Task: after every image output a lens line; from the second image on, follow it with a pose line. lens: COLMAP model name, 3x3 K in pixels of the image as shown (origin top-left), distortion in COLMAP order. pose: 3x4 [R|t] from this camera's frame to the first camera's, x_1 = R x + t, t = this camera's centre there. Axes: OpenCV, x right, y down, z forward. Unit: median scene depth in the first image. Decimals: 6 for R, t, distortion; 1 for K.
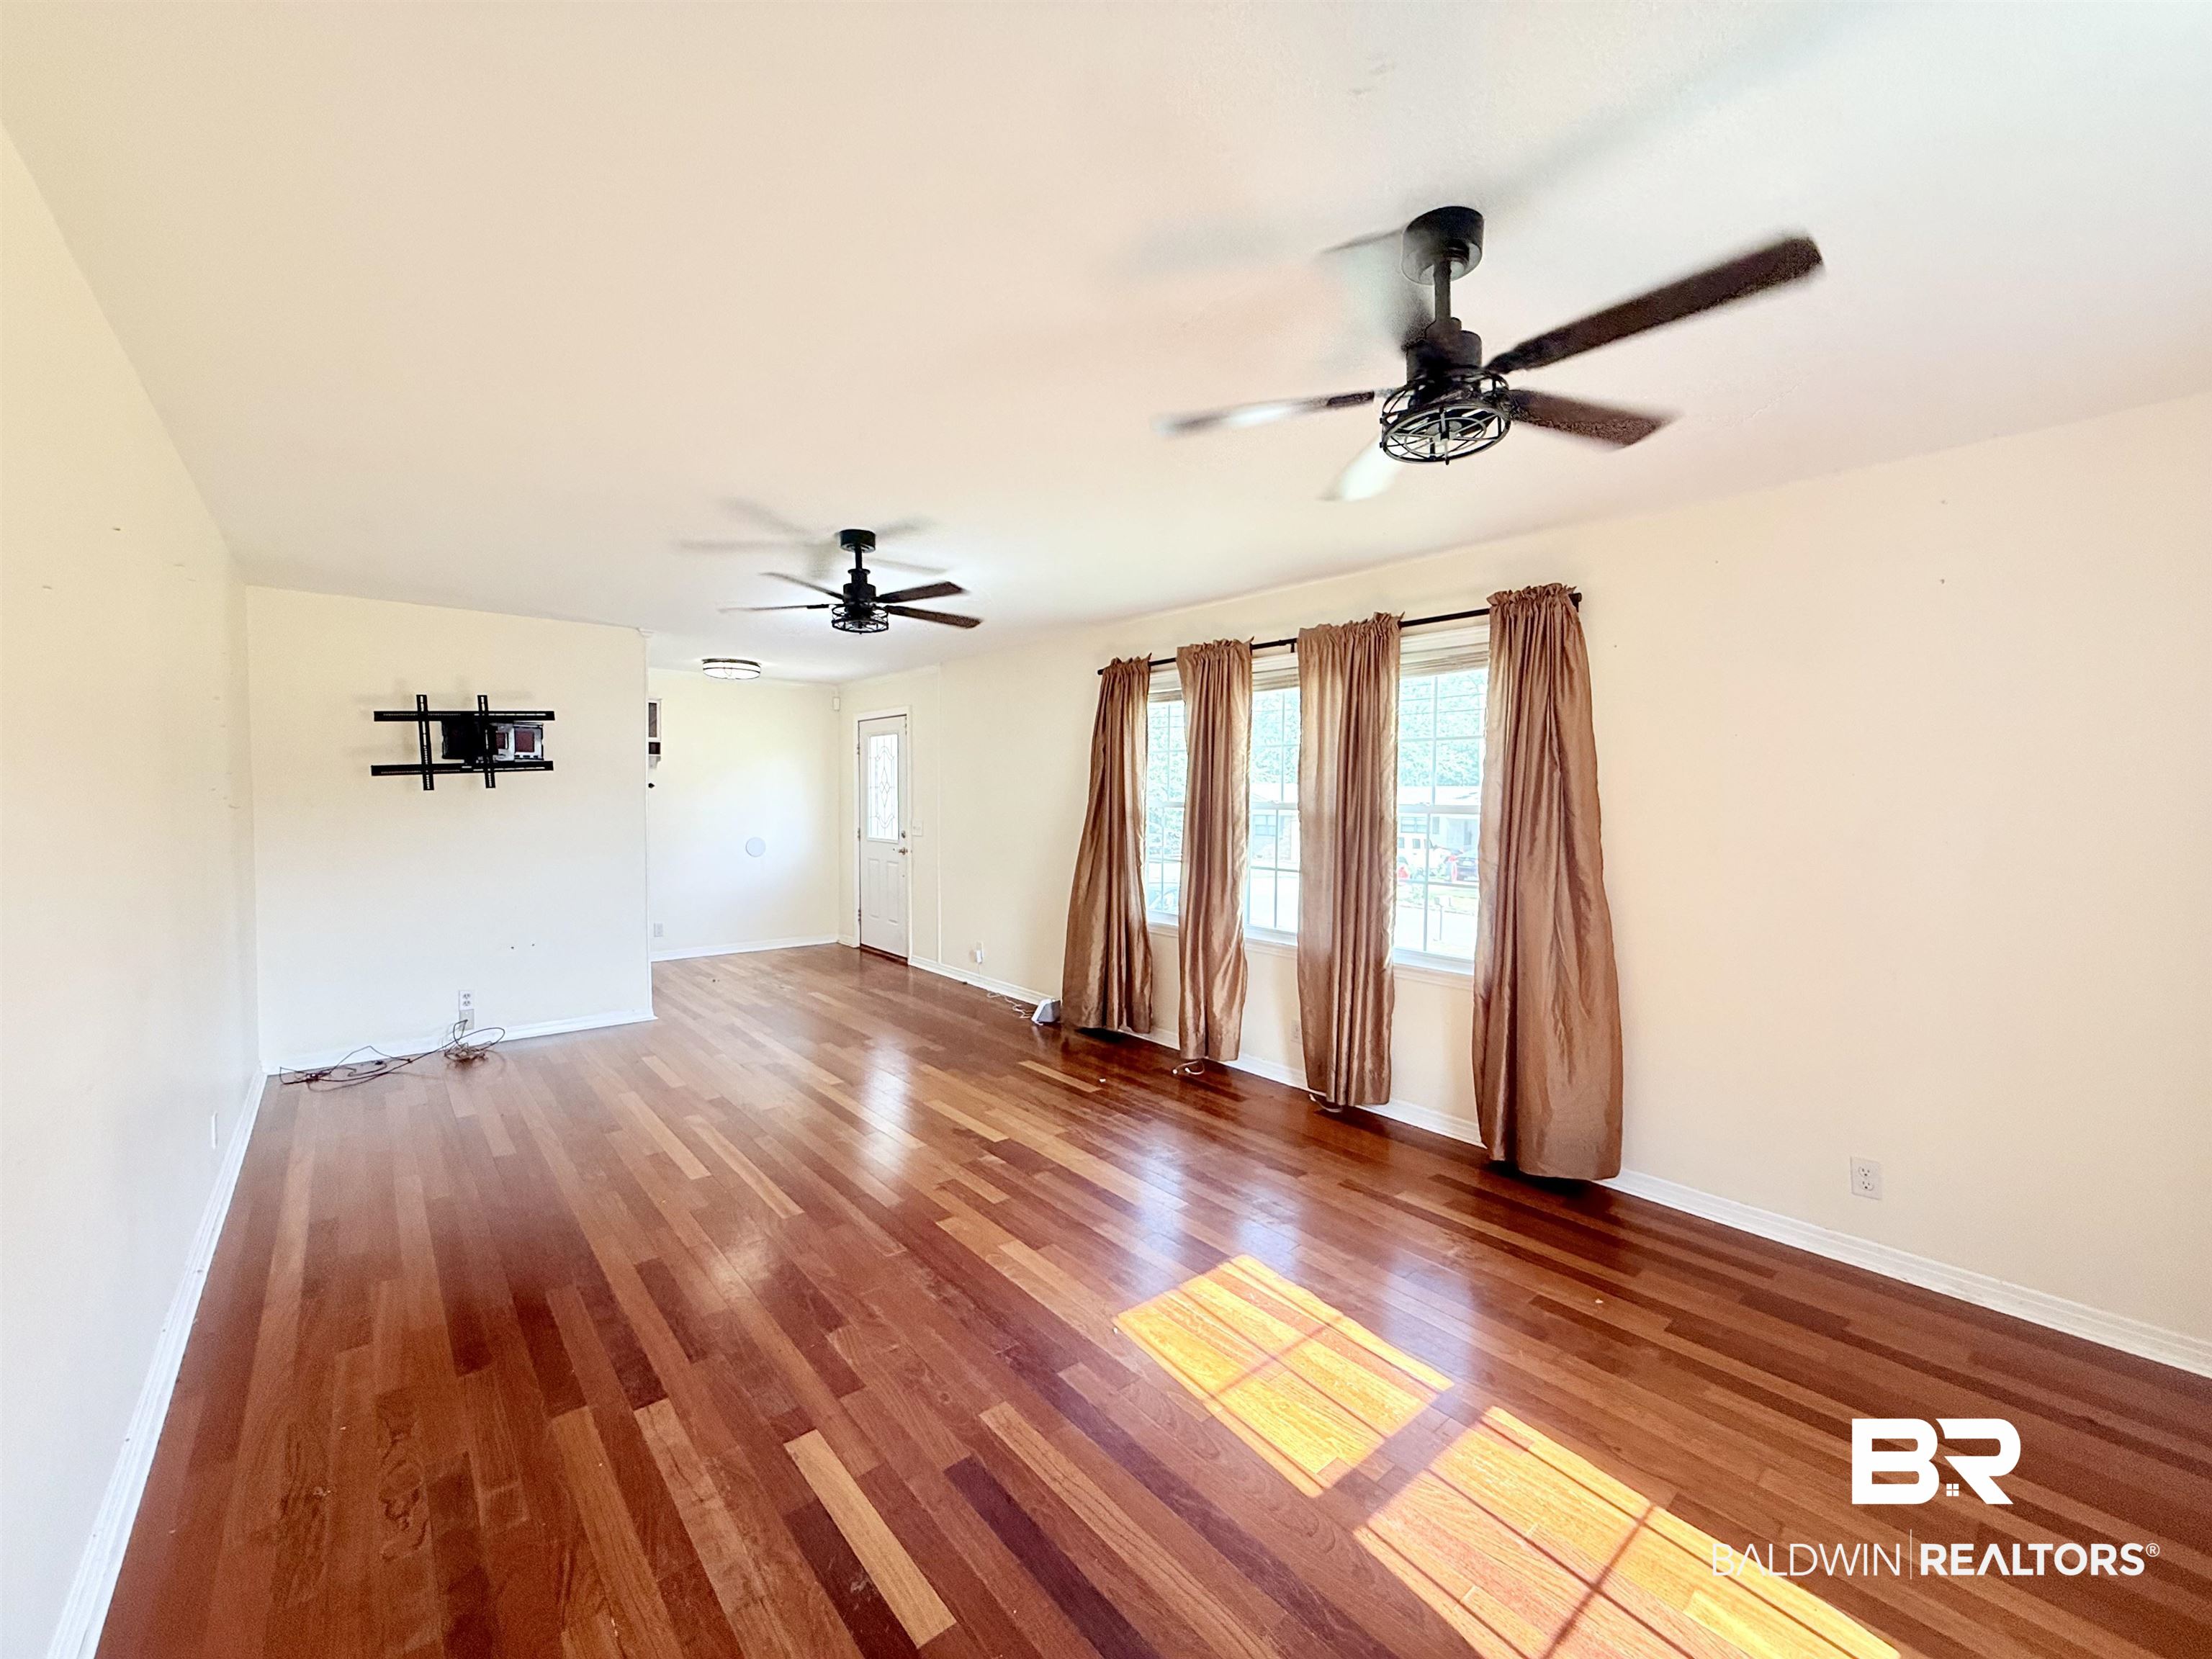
lens RADIAL K [[883.2, 0, 1100.1], [0, 883.2, 823.5], [0, 0, 1]] dist [0.004173, -0.000316]
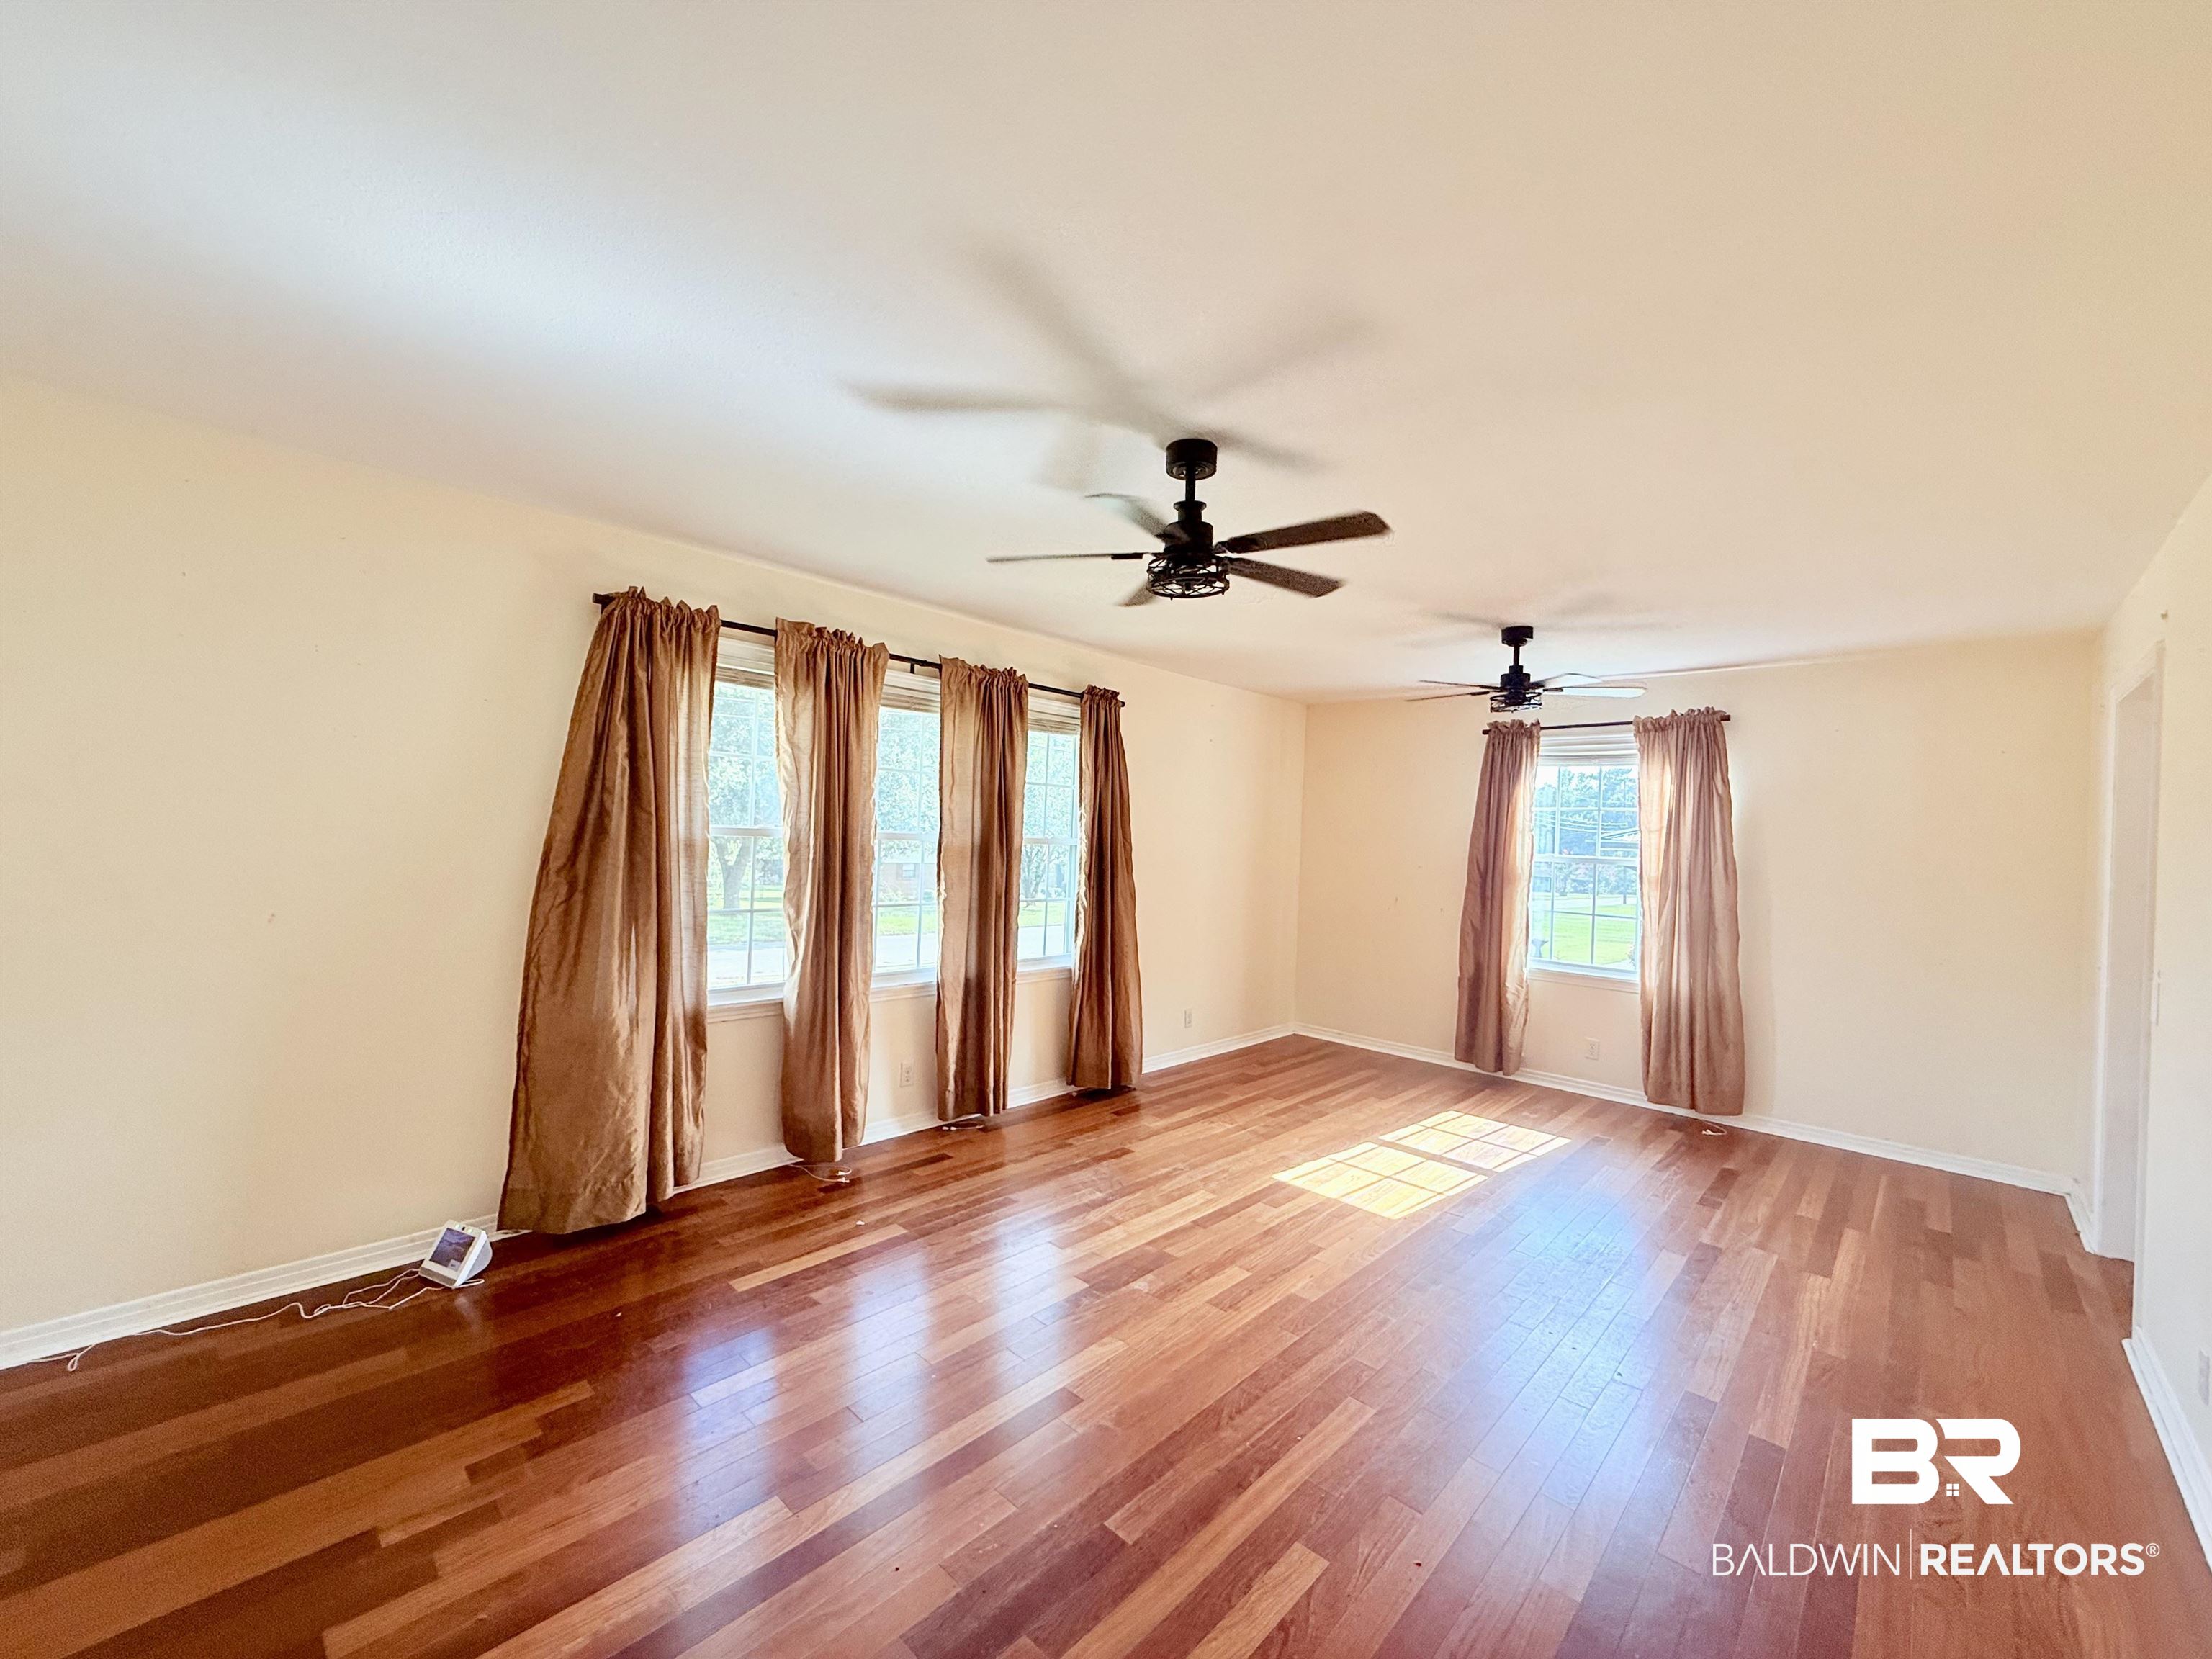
lens RADIAL K [[883.2, 0, 1100.8], [0, 883.2, 817.1], [0, 0, 1]] dist [0.004173, -0.000316]
pose [[-0.110614, 0.008274, 0.993829, -0.808901], [-0.006602, 0.999937, -0.009060, -0.035733], [-0.993842, -0.007563, -0.110552, 0.985719]]
